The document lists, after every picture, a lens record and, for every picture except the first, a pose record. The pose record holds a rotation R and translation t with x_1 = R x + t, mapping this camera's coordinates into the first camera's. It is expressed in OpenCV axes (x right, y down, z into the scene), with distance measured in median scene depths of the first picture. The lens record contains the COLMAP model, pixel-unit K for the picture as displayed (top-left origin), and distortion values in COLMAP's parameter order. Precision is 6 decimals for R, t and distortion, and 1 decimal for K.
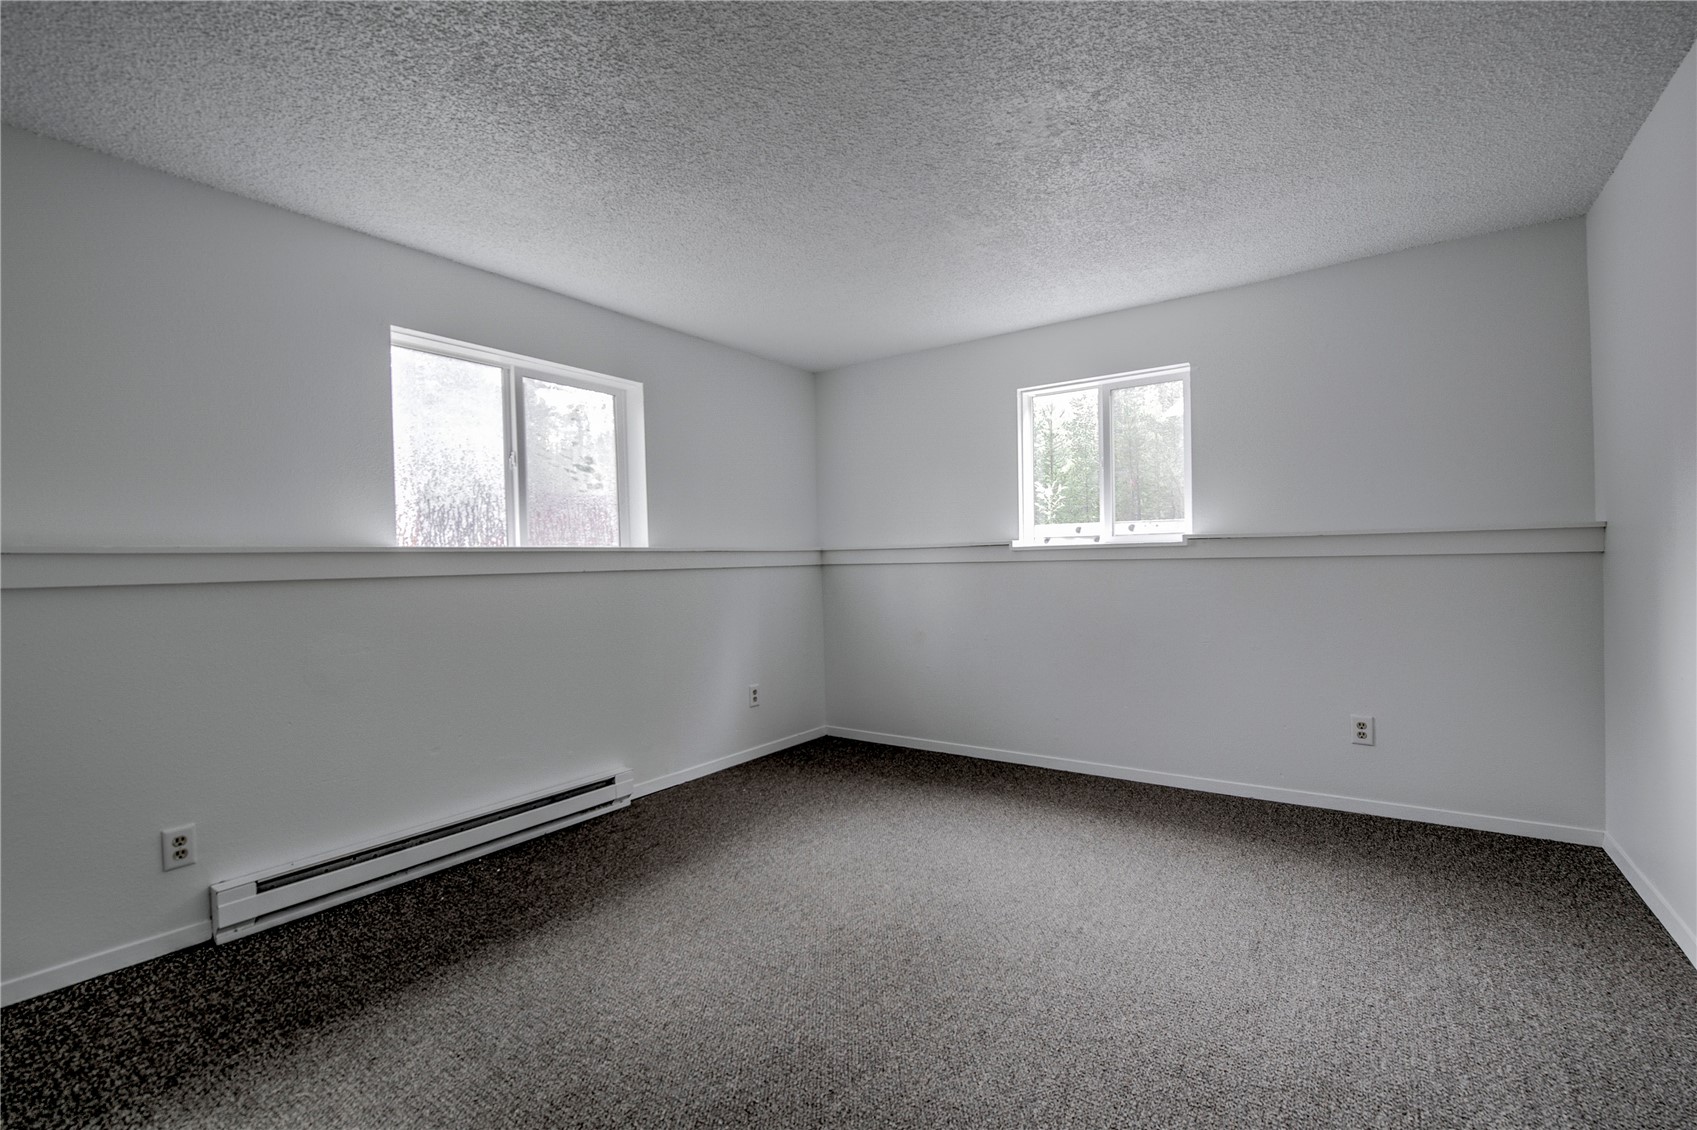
lens RADIAL K [[735.7, 0, 848.5], [0, 735.7, 565.0], [0, 0, 1]] dist [-0.001326, -0.000686]
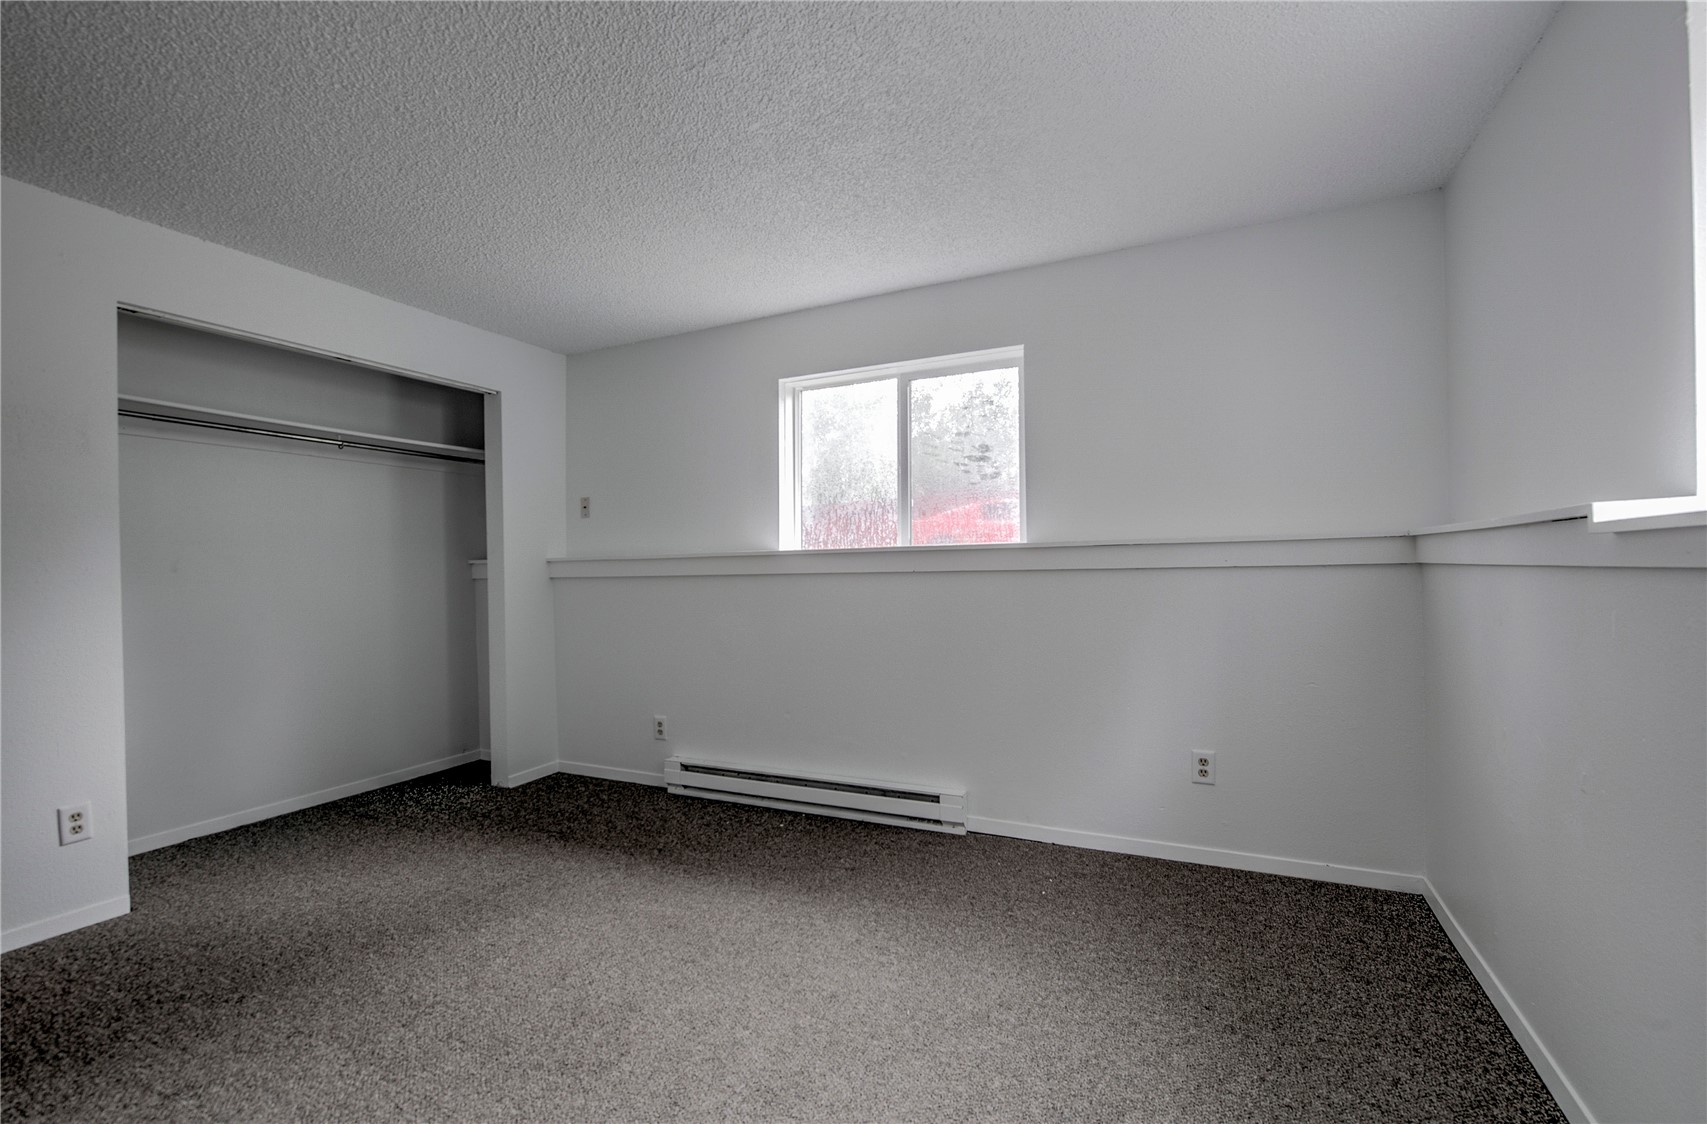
lens RADIAL K [[746.8, 0, 853.5], [0, 746.8, 562.0], [0, 0, 1]] dist [0.000630, 0.000082]
pose [[0.170992, 0.013571, -0.985179, 0.591680], [0.011493, 0.999810, 0.015767, -0.020117], [0.985205, -0.014019, 0.170803, 0.755784]]
